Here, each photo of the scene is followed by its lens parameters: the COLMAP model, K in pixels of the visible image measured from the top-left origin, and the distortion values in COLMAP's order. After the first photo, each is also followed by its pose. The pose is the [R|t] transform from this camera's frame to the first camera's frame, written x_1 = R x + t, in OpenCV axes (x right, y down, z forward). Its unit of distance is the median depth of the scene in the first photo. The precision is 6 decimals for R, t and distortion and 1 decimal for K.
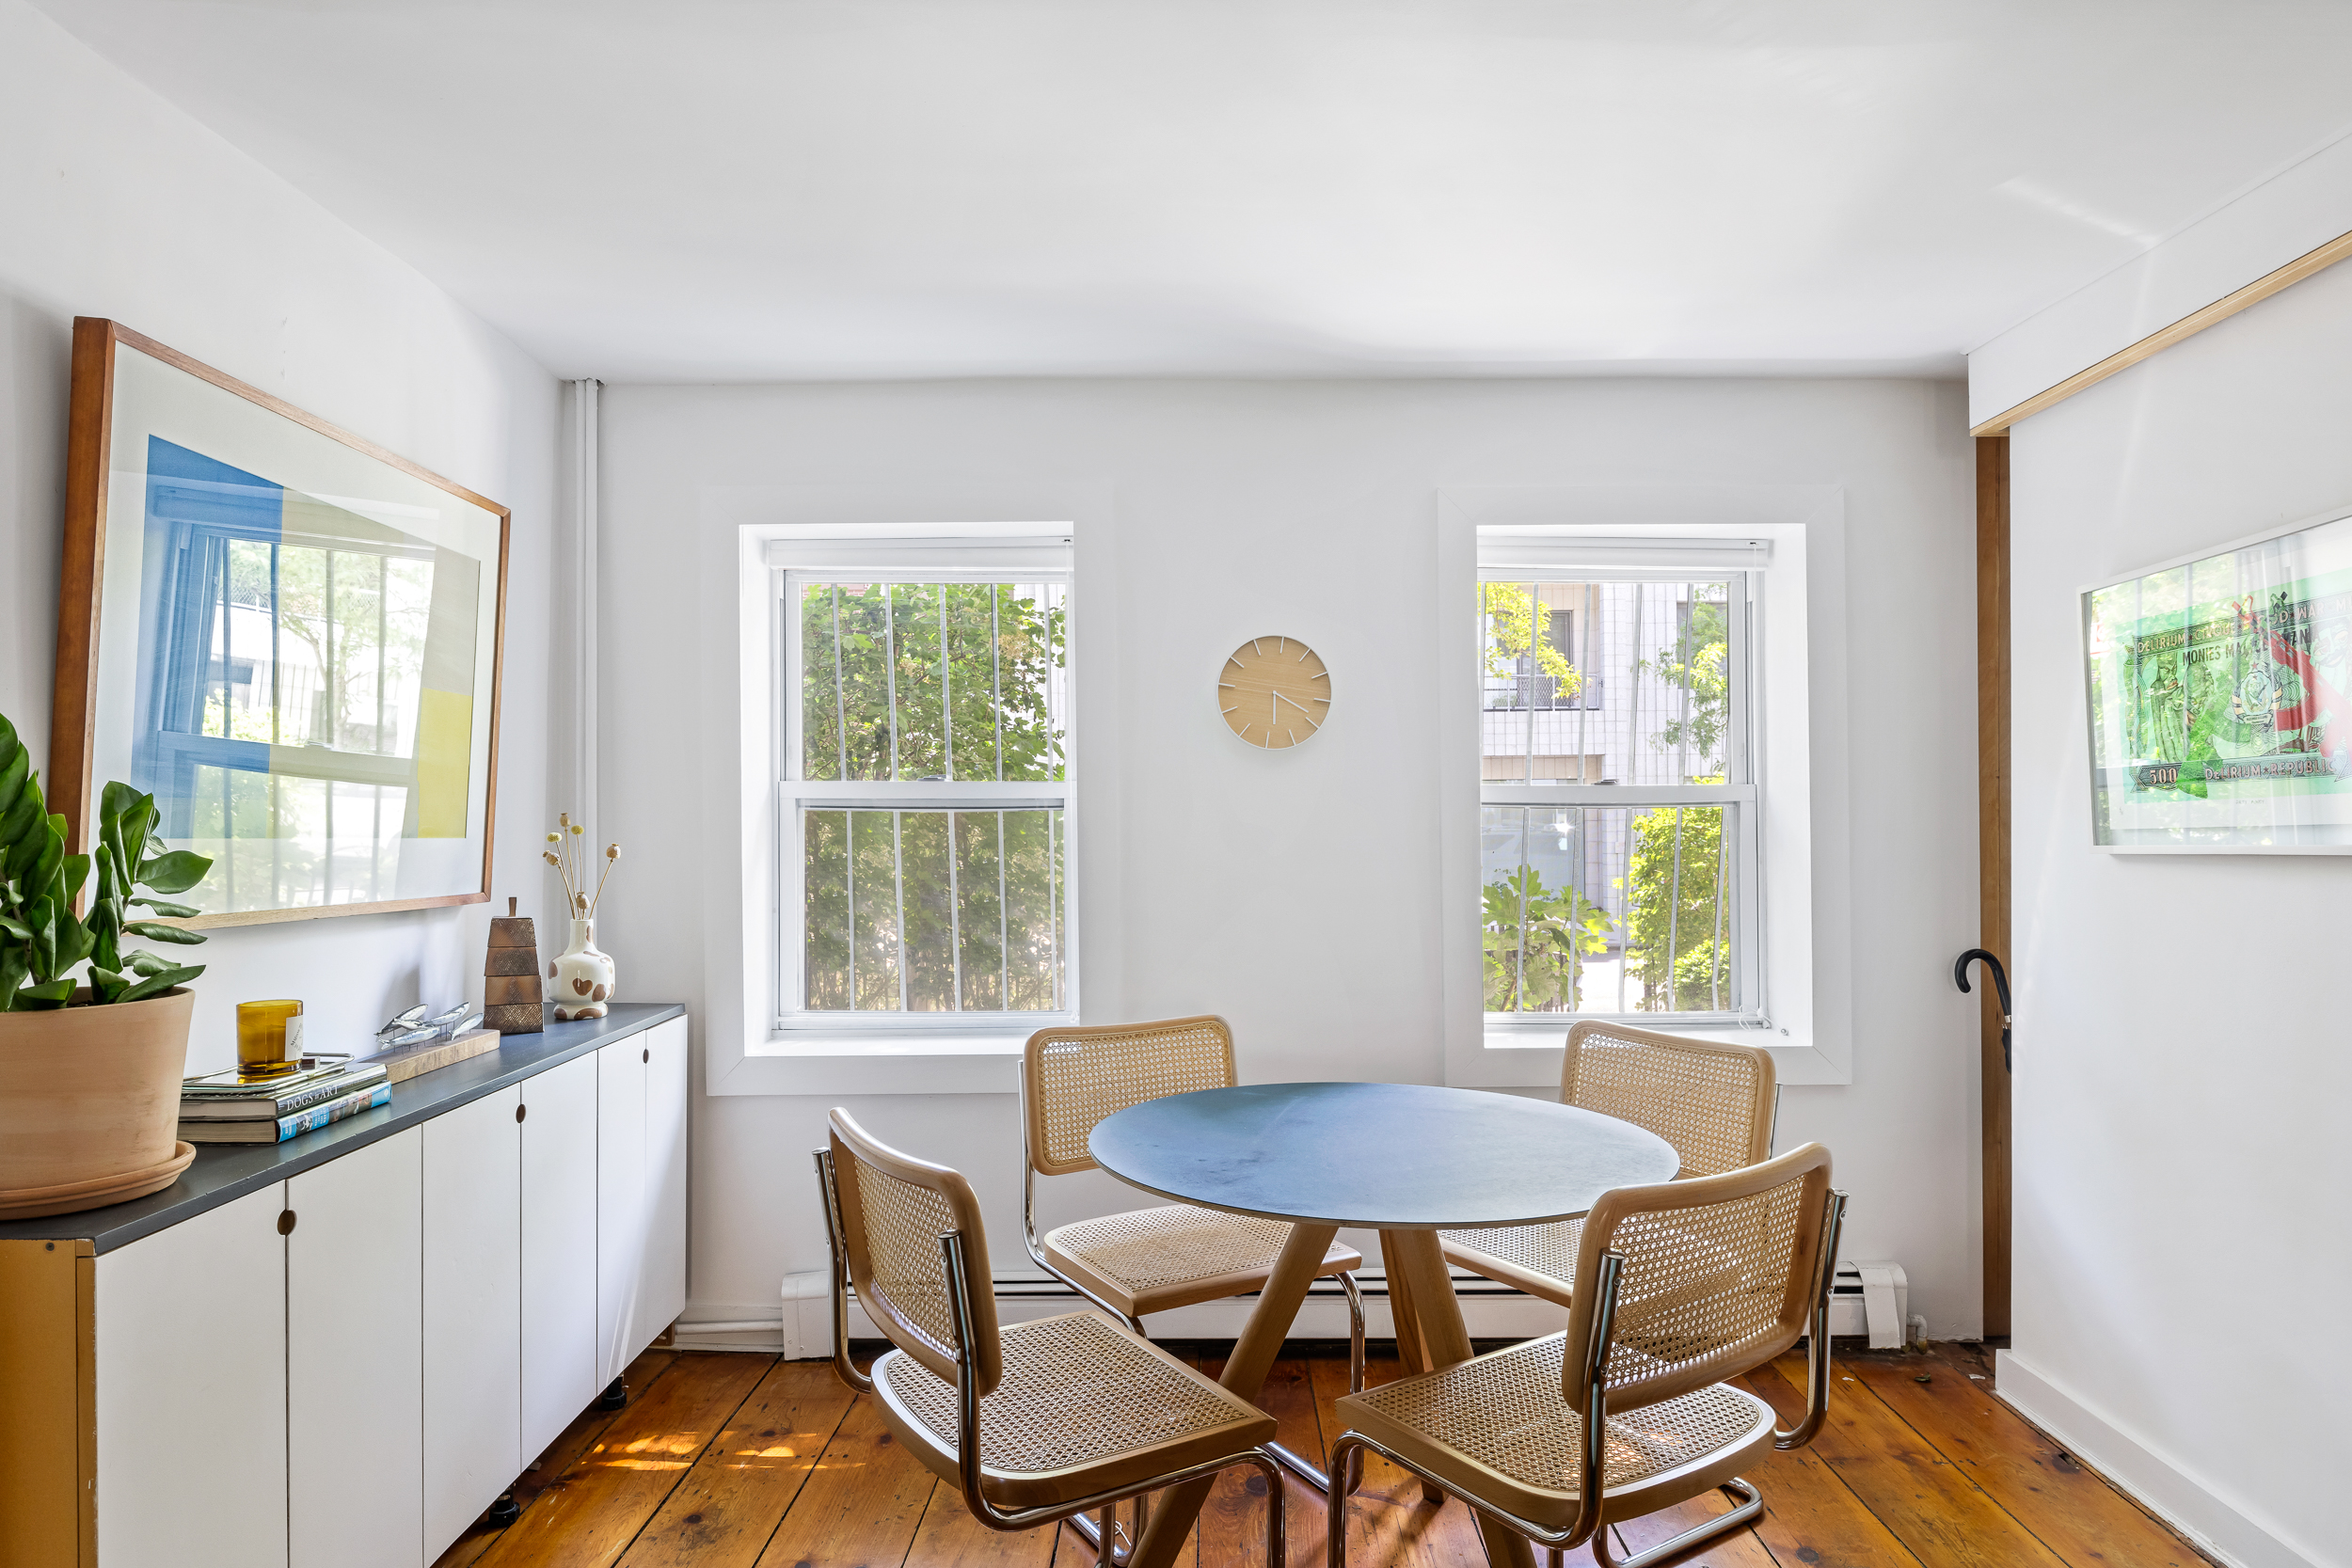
lens RADIAL K [[1411.3, 0, 1187.5], [0, 1411.3, 799.9], [0, 0, 1]] dist [-0.002695, -0.000080]
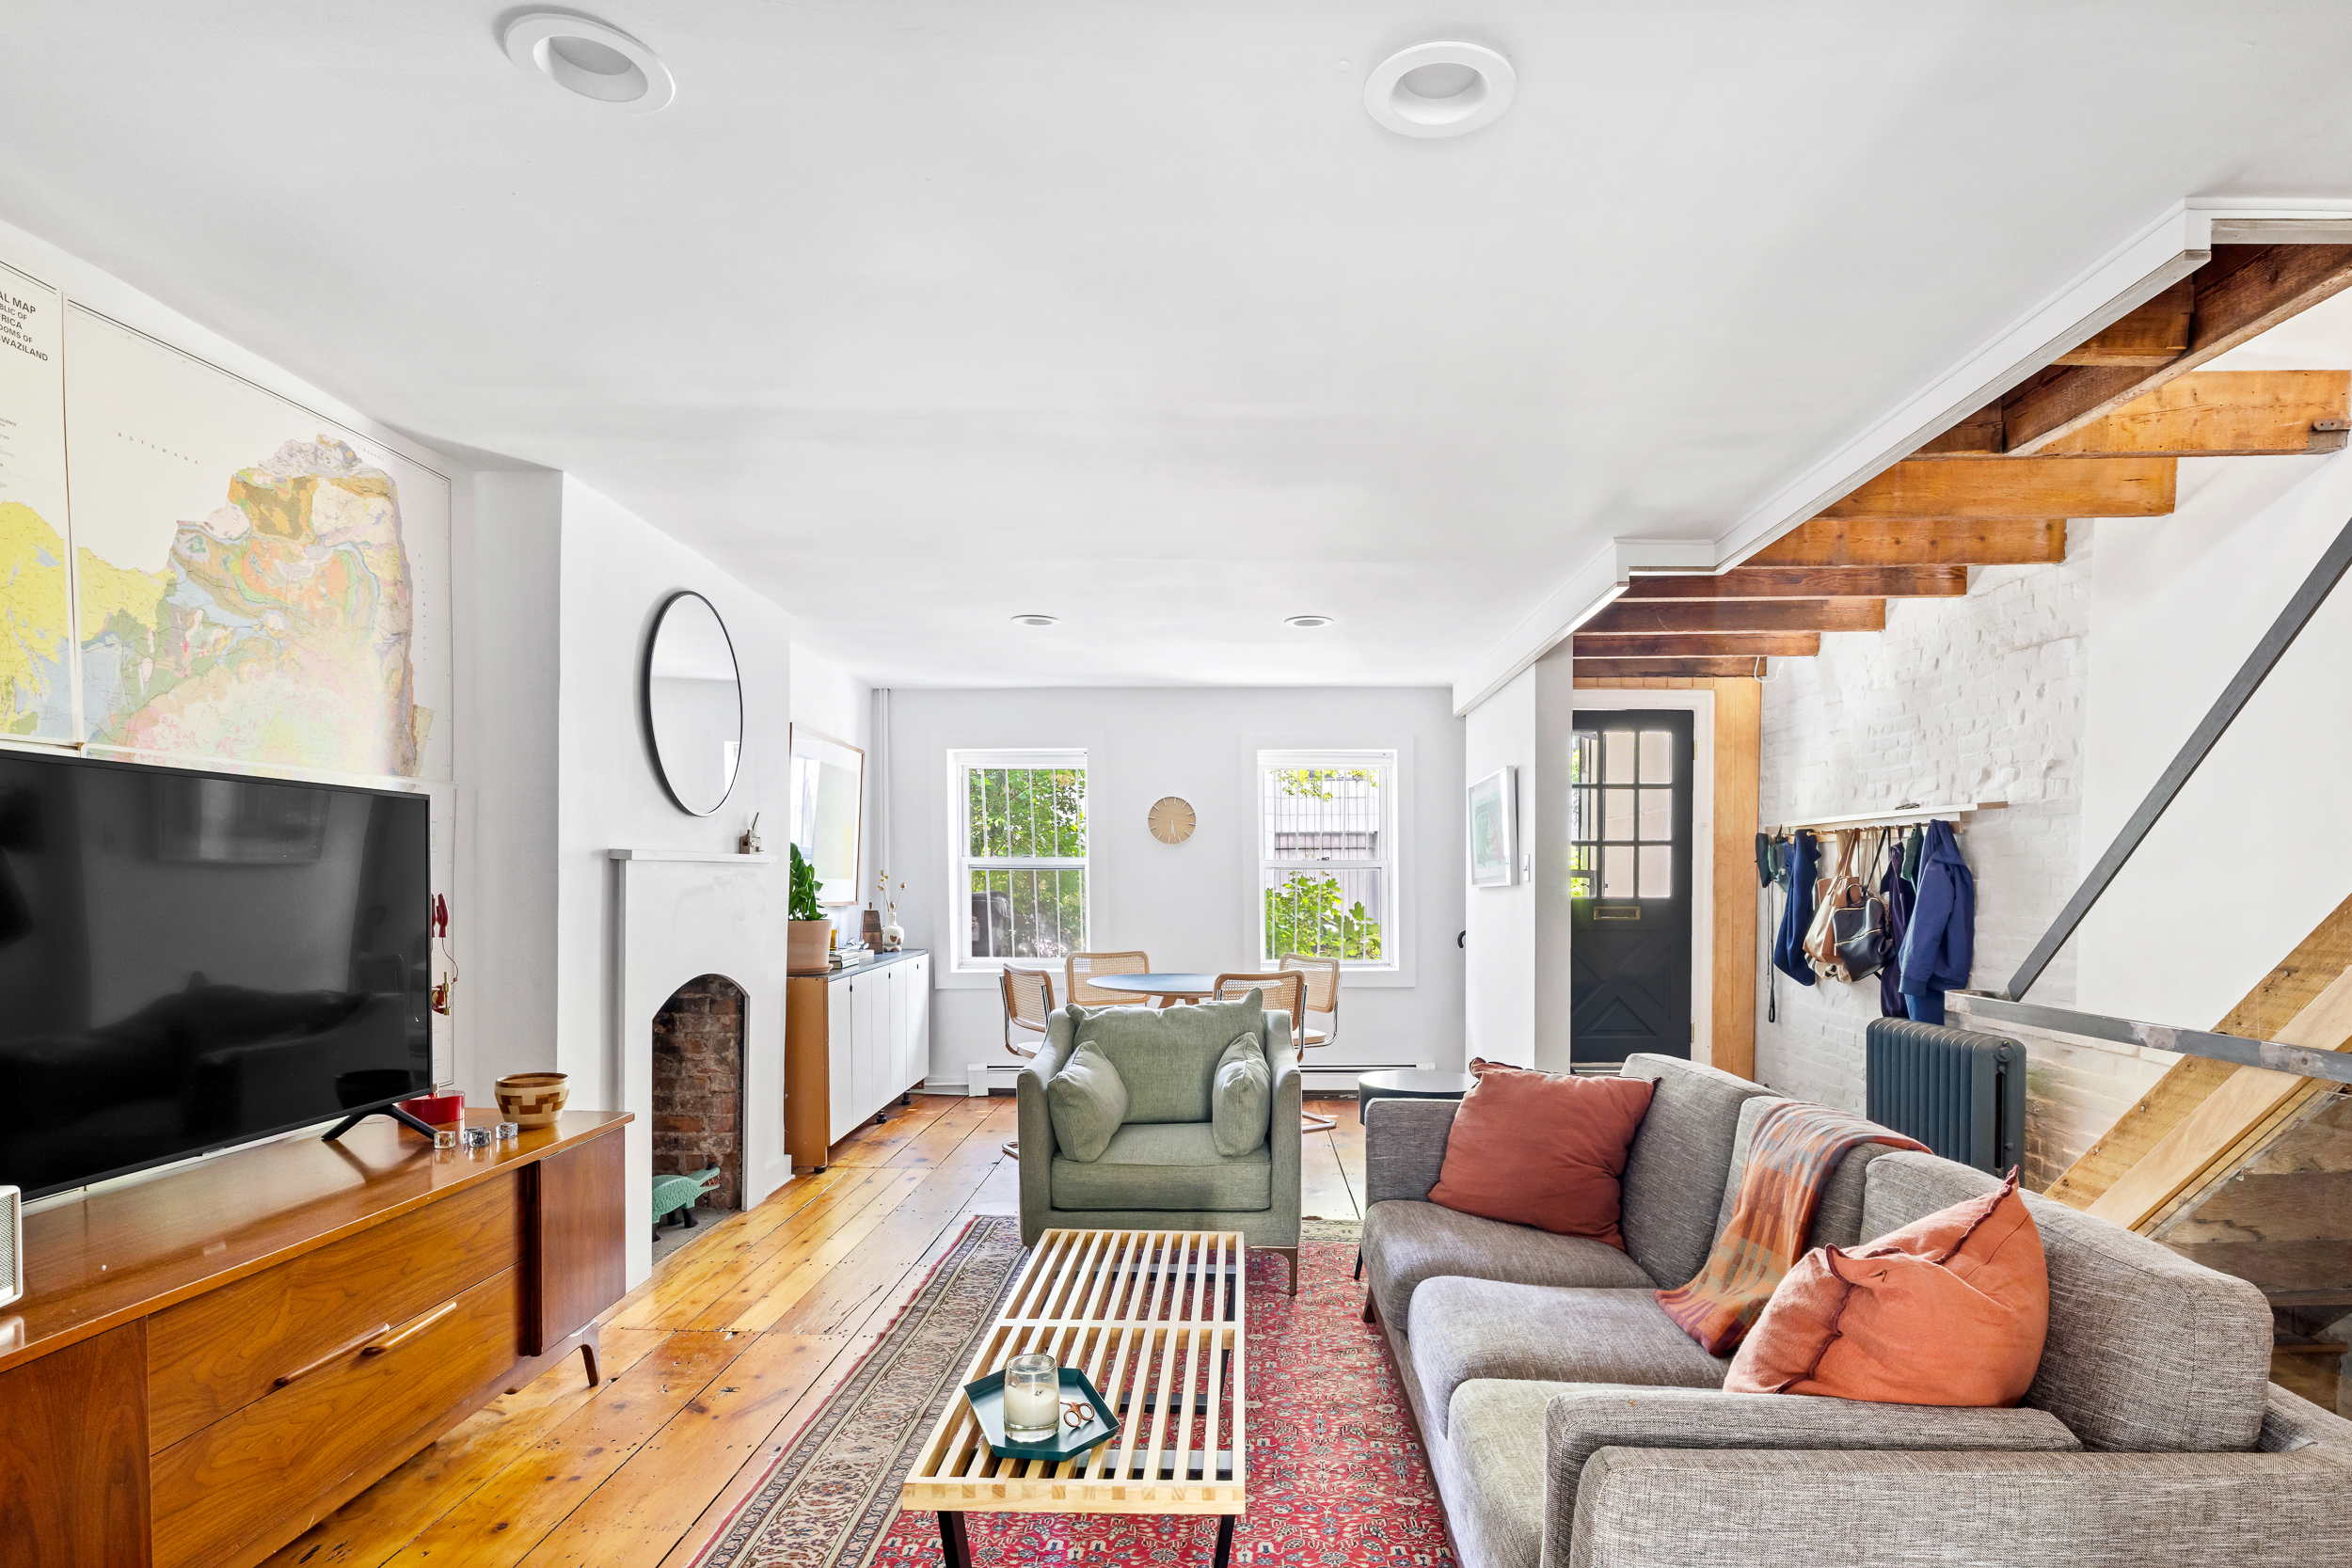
lens RADIAL K [[1261.0, 0, 1160.4], [0, 1261.0, 899.3], [0, 0, 1]] dist [0.004264, 0.000988]
pose [[0.998748, 0.002960, -0.049939, 0.151733], [-0.001626, 0.999641, 0.026733, -0.000123], [0.050001, -0.026619, 0.998394, -1.145496]]
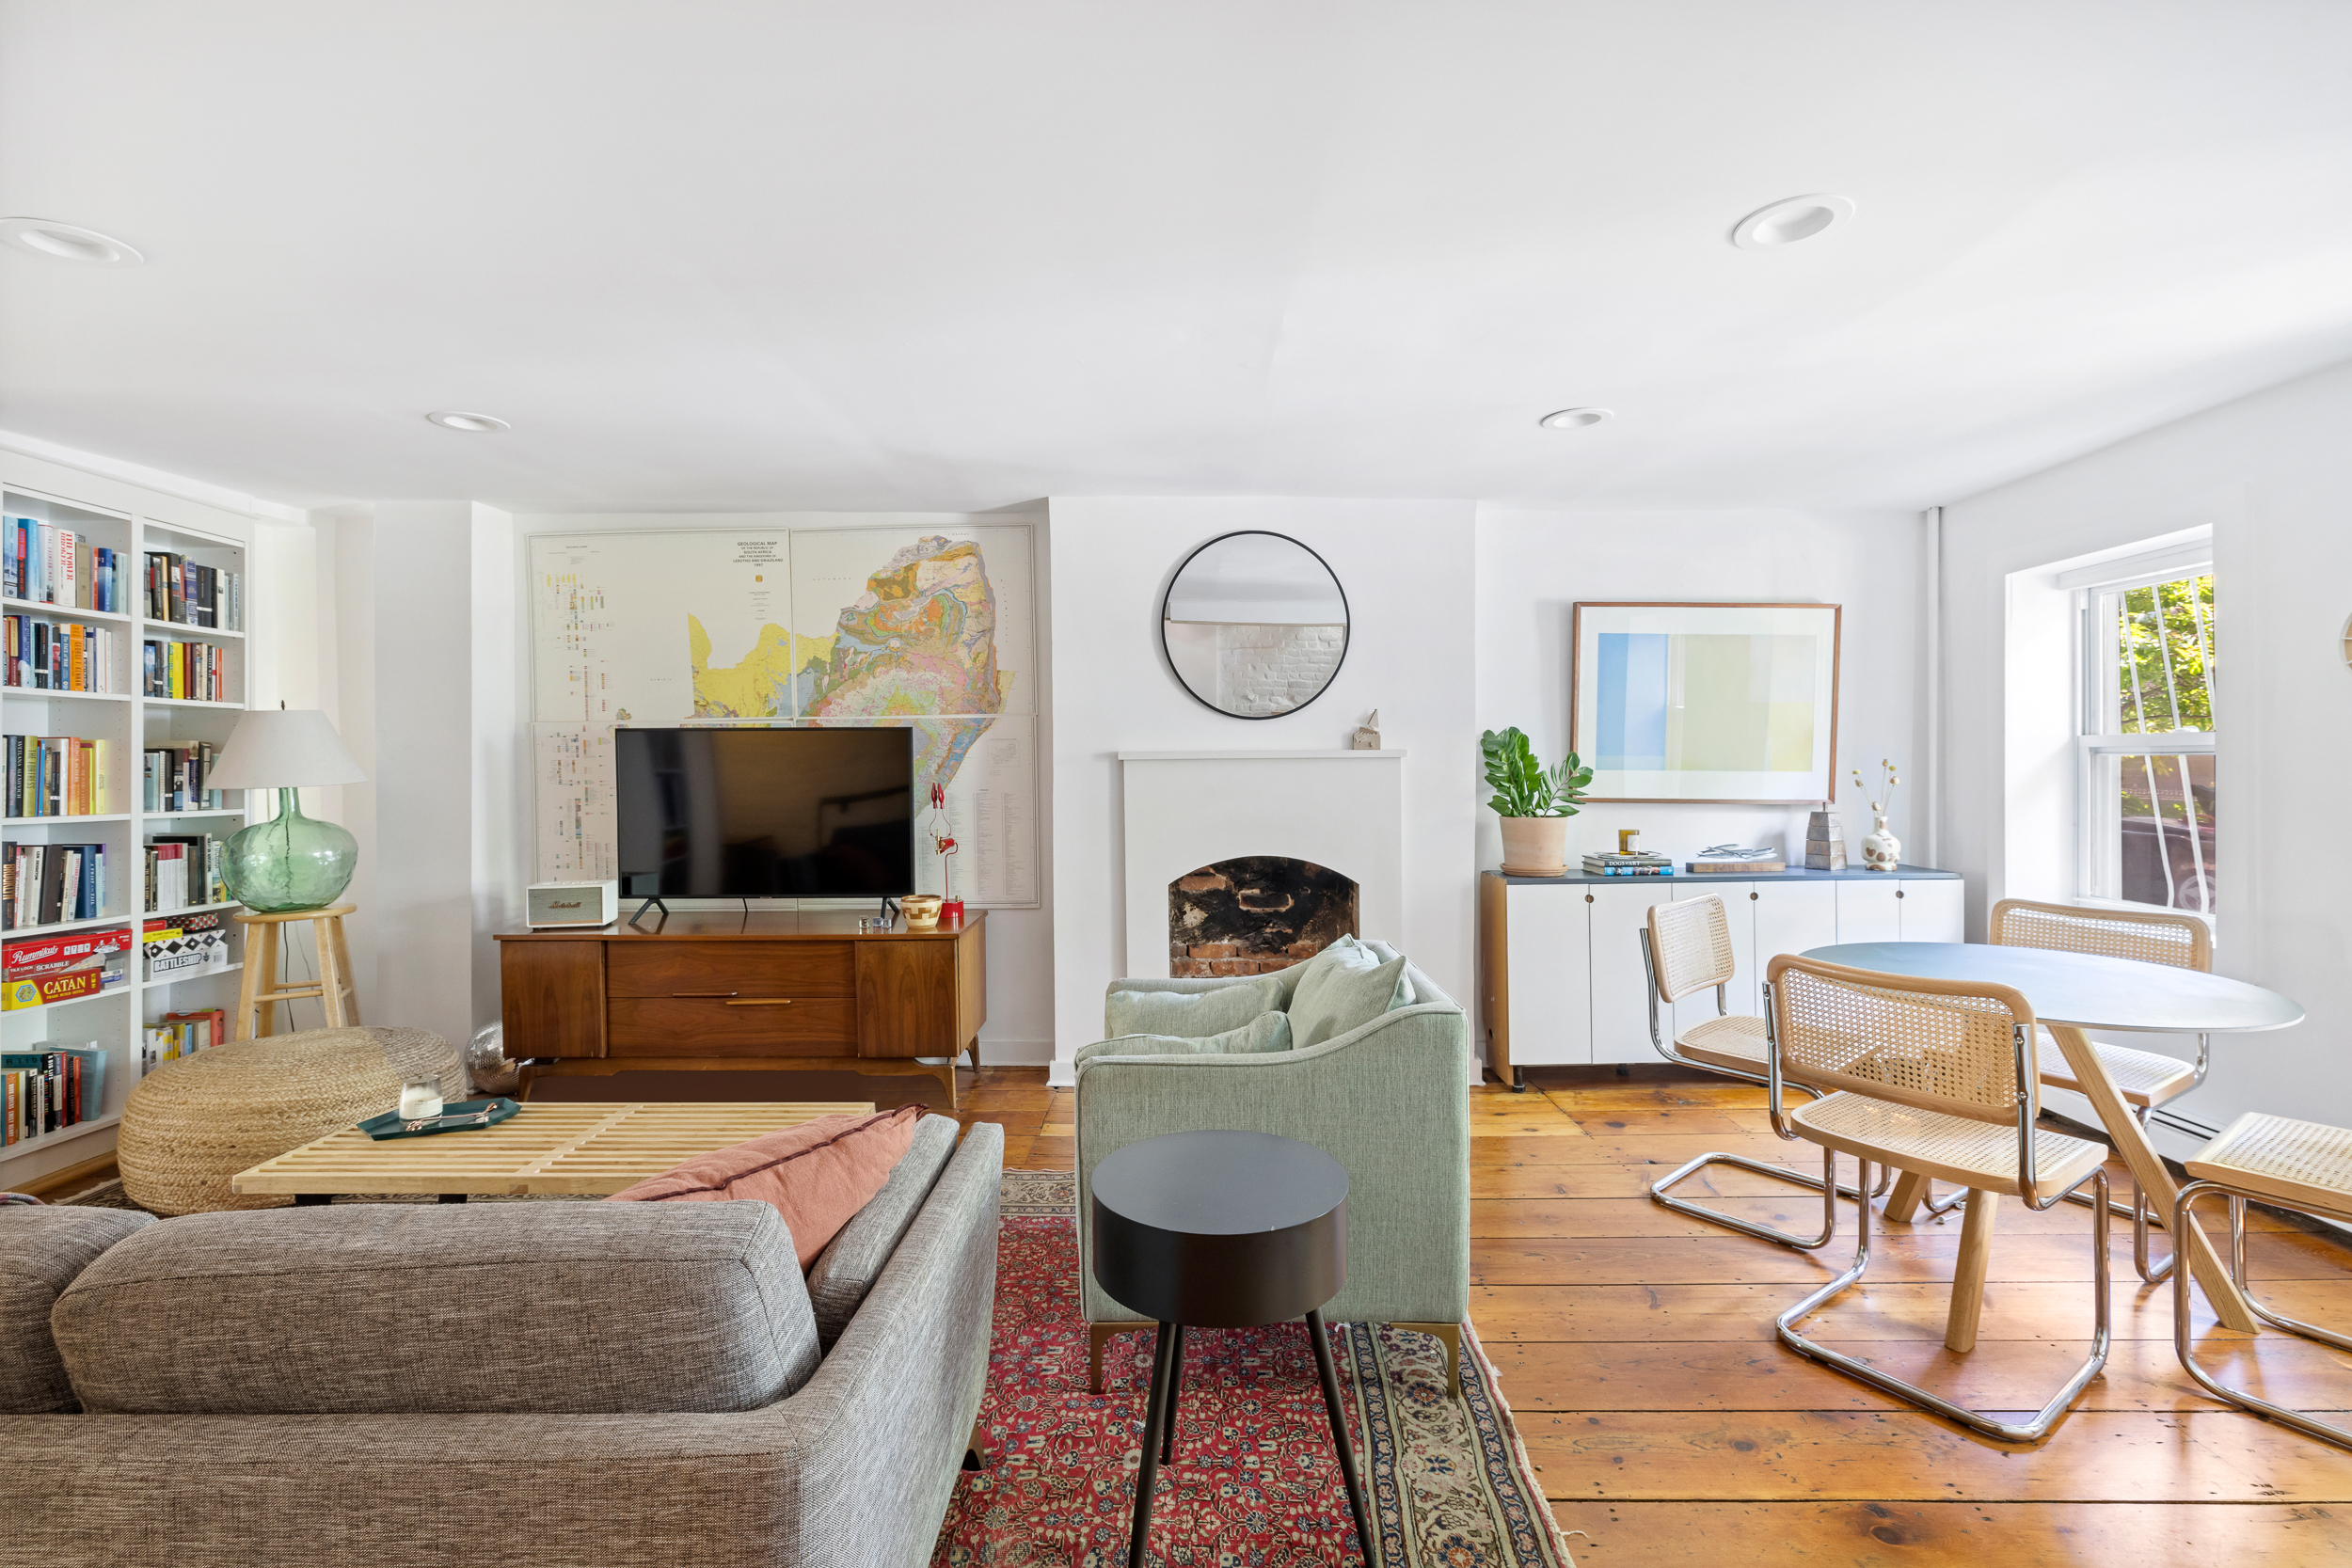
lens RADIAL K [[1020.0, 0, 1183.9], [0, 1020.0, 771.0], [0, 0, 1]] dist [-0.003290, -0.000090]
pose [[-0.014275, 0.004108, -0.999890, 0.865022], [0.015323, 0.999875, 0.003889, 0.005352], [0.999781, -0.015266, -0.014336, 0.098880]]
